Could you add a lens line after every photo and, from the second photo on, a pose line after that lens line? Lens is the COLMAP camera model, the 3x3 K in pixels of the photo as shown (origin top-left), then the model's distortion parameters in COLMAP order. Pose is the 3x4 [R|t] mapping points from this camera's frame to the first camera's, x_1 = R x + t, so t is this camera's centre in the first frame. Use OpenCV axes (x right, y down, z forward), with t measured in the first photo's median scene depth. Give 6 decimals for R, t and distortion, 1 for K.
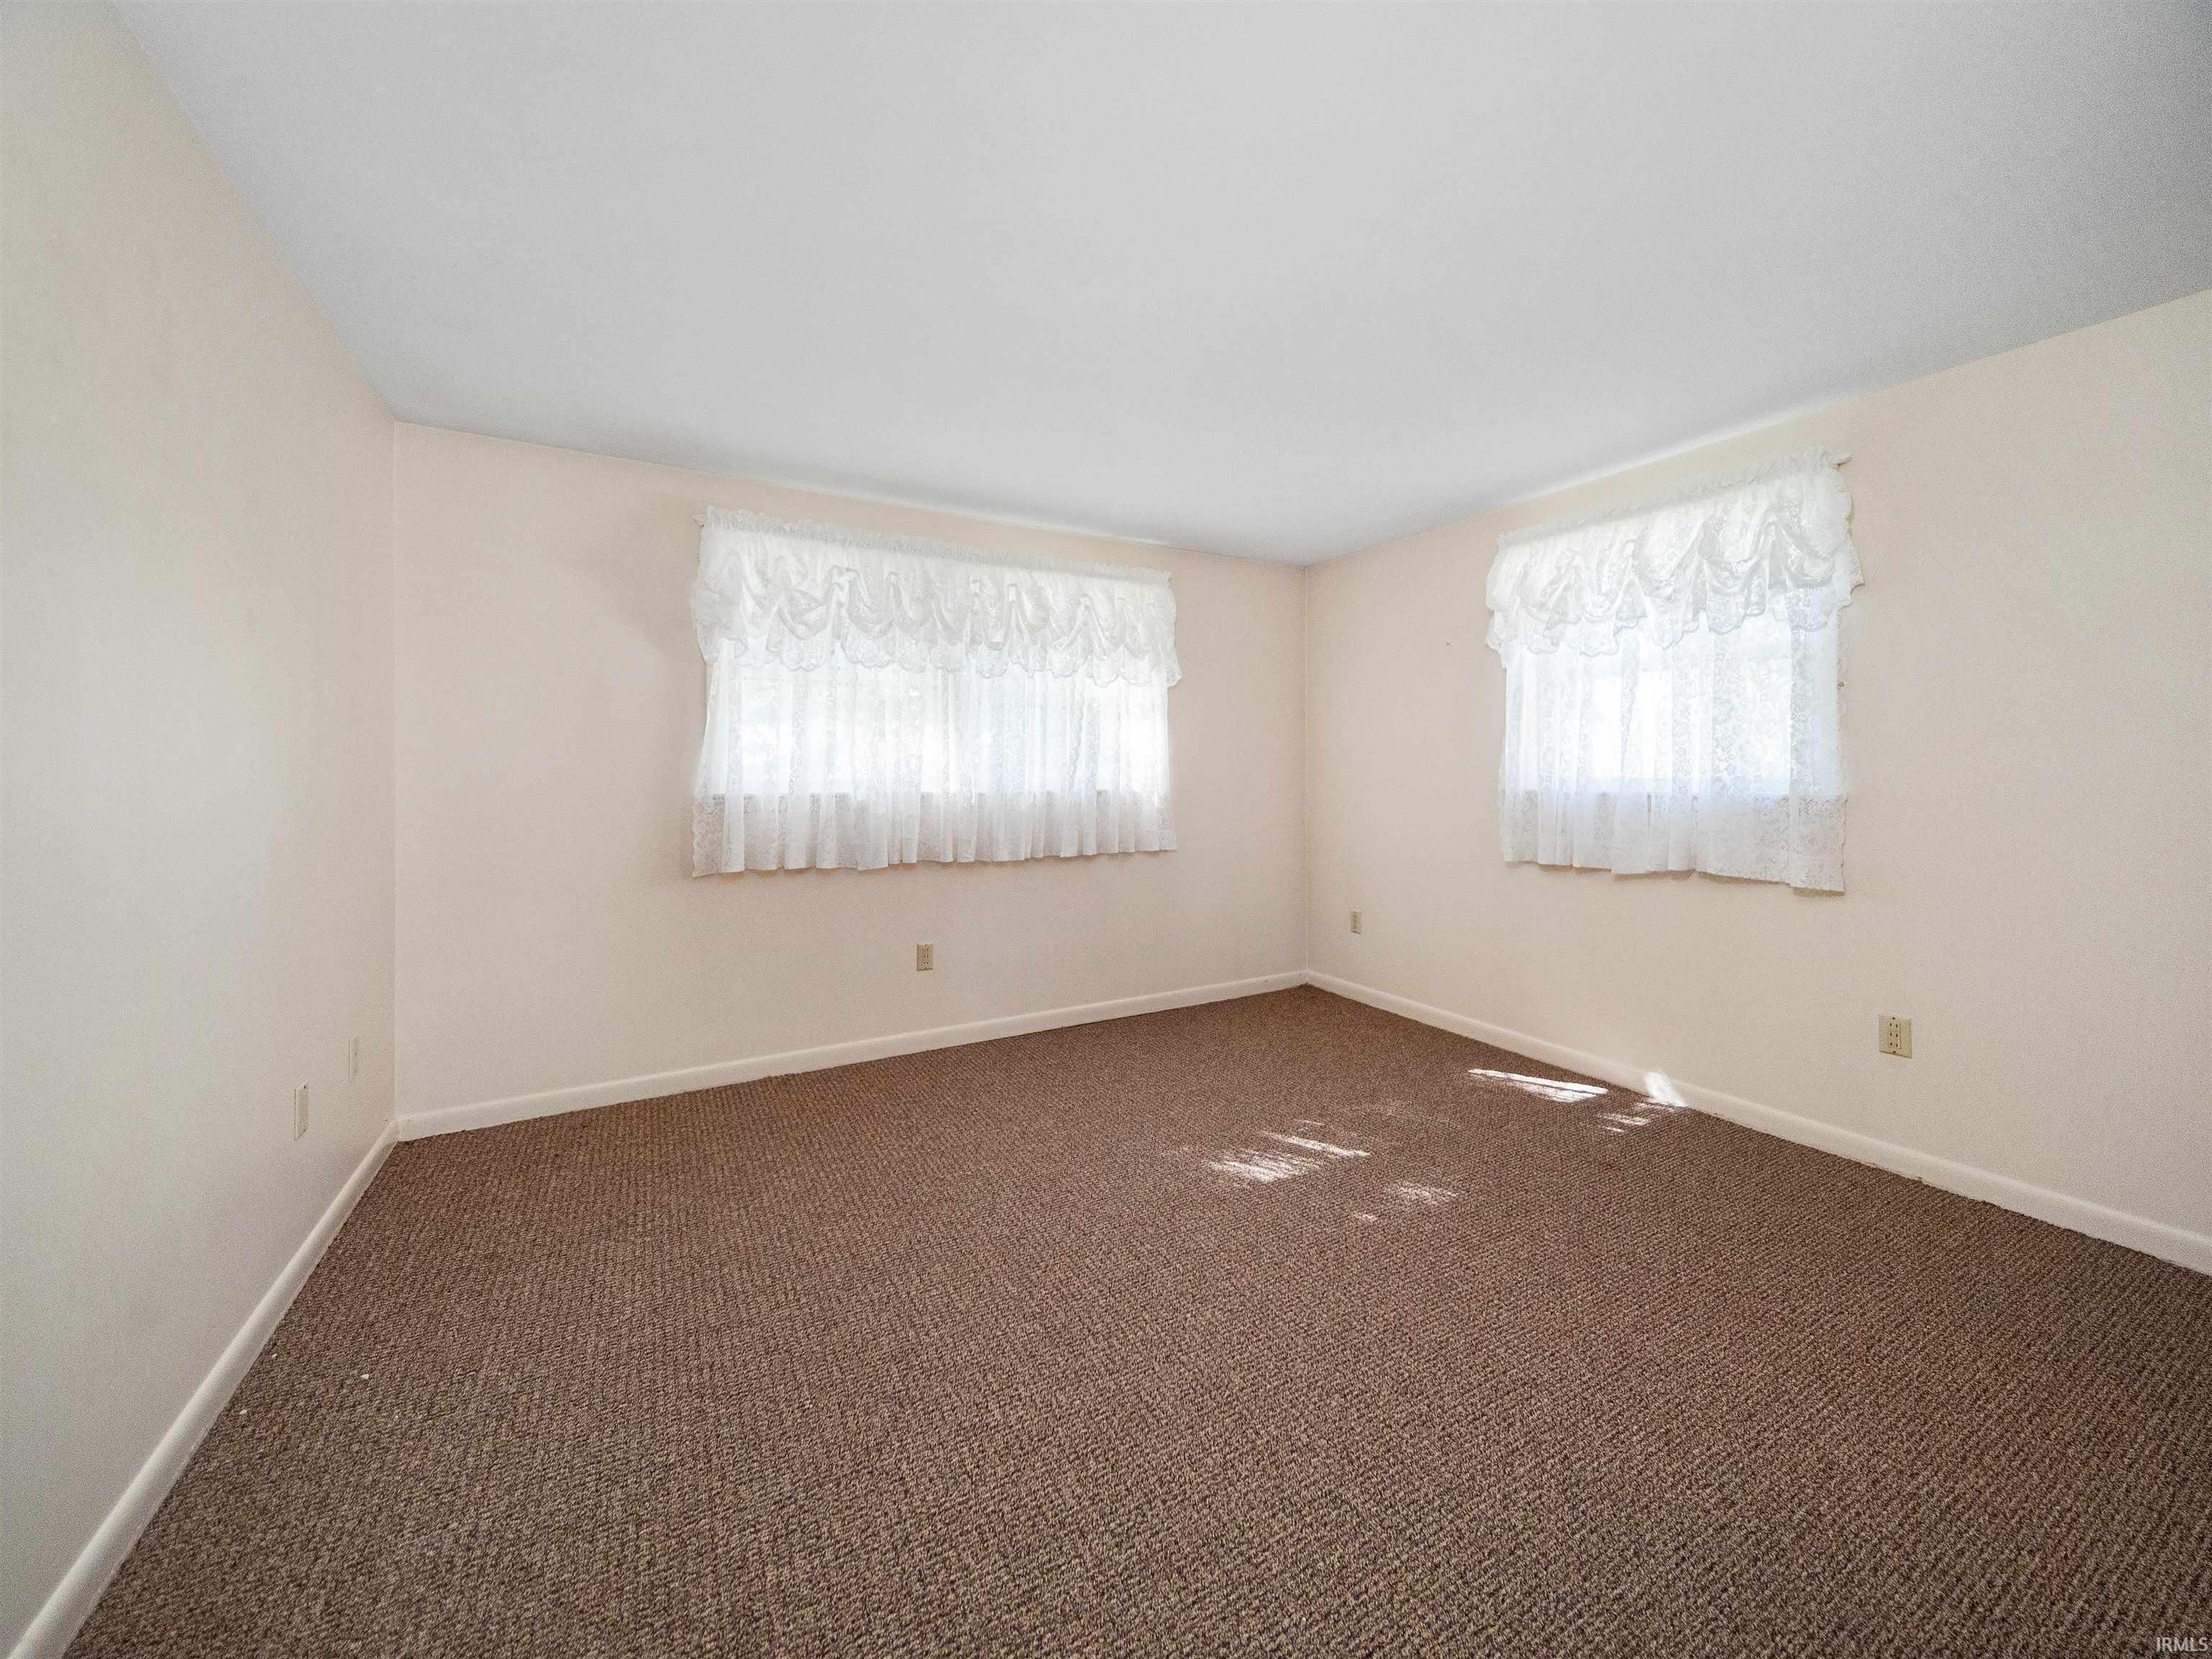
lens RADIAL K [[819.0, 0, 1091.5], [0, 819.0, 813.0], [0, 0, 1]] dist [0.022968, -0.004522]
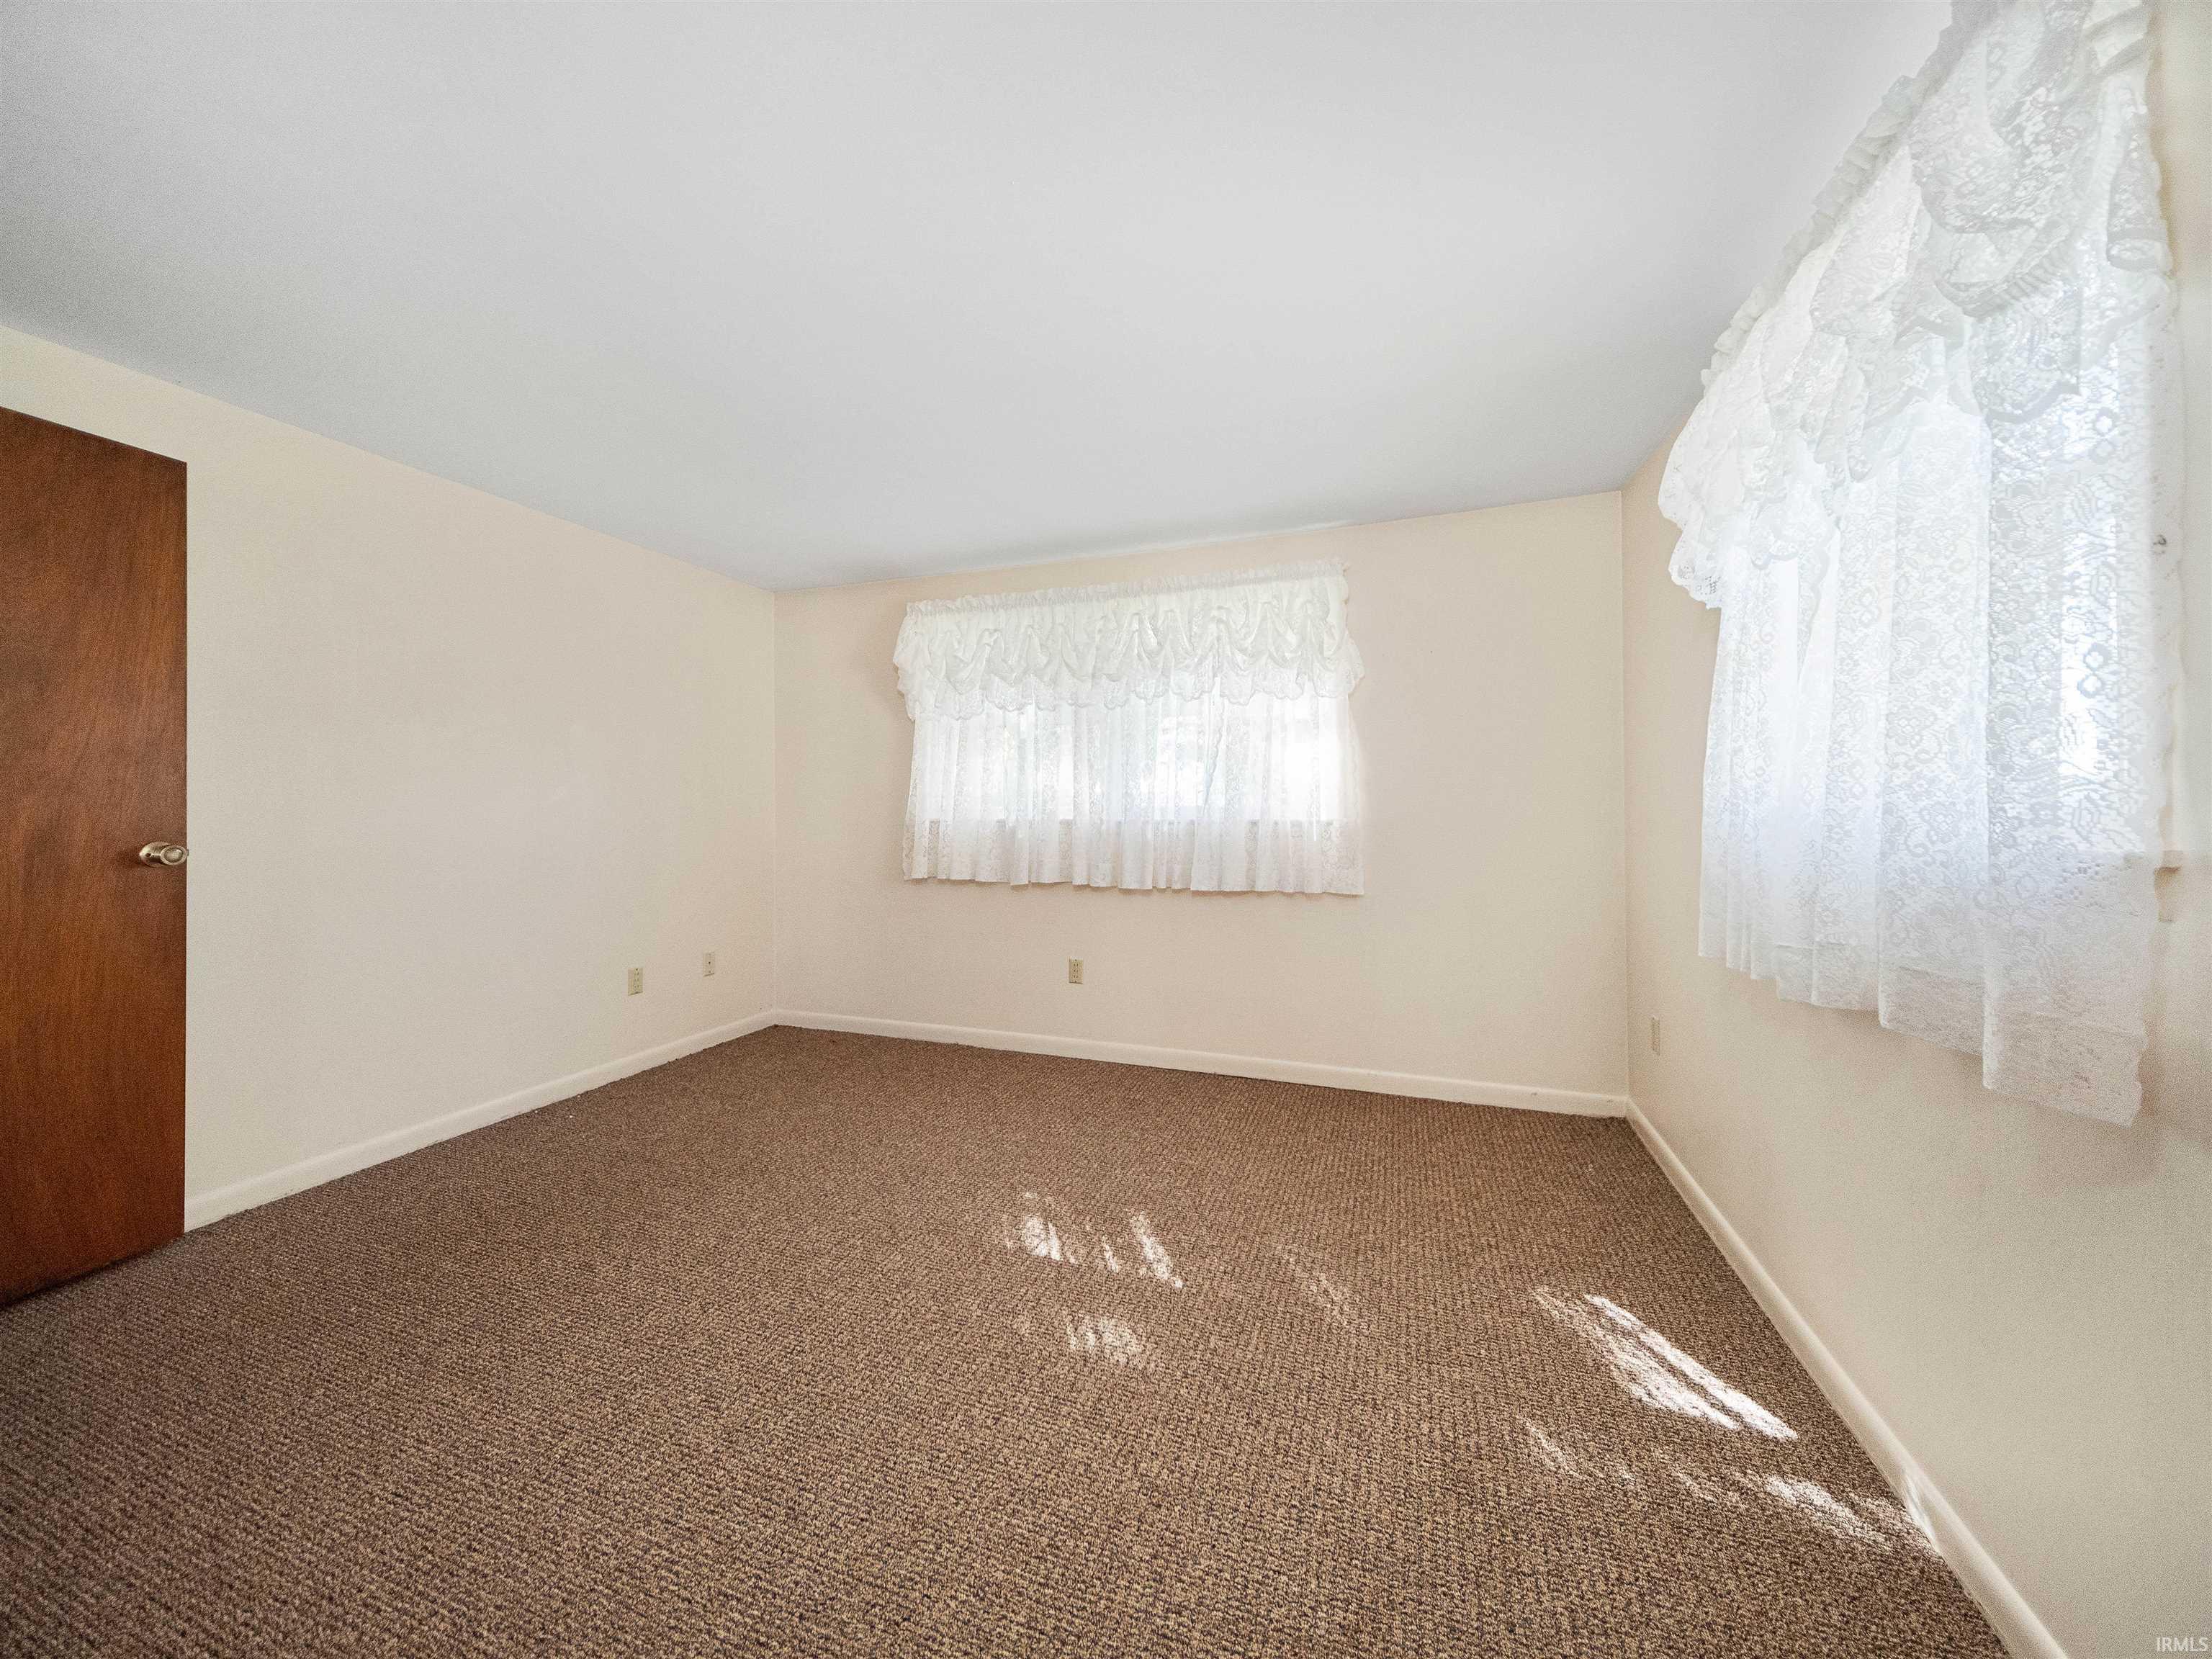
lens RADIAL K [[816.3, 0, 1083.7], [0, 816.3, 834.1], [0, 0, 1]] dist [0.022416, -0.004665]
pose [[0.650261, 0.024477, -0.759317, 0.625881], [-0.030553, 0.999515, 0.006055, -0.012739], [0.759096, 0.019262, 0.650693, 0.303641]]
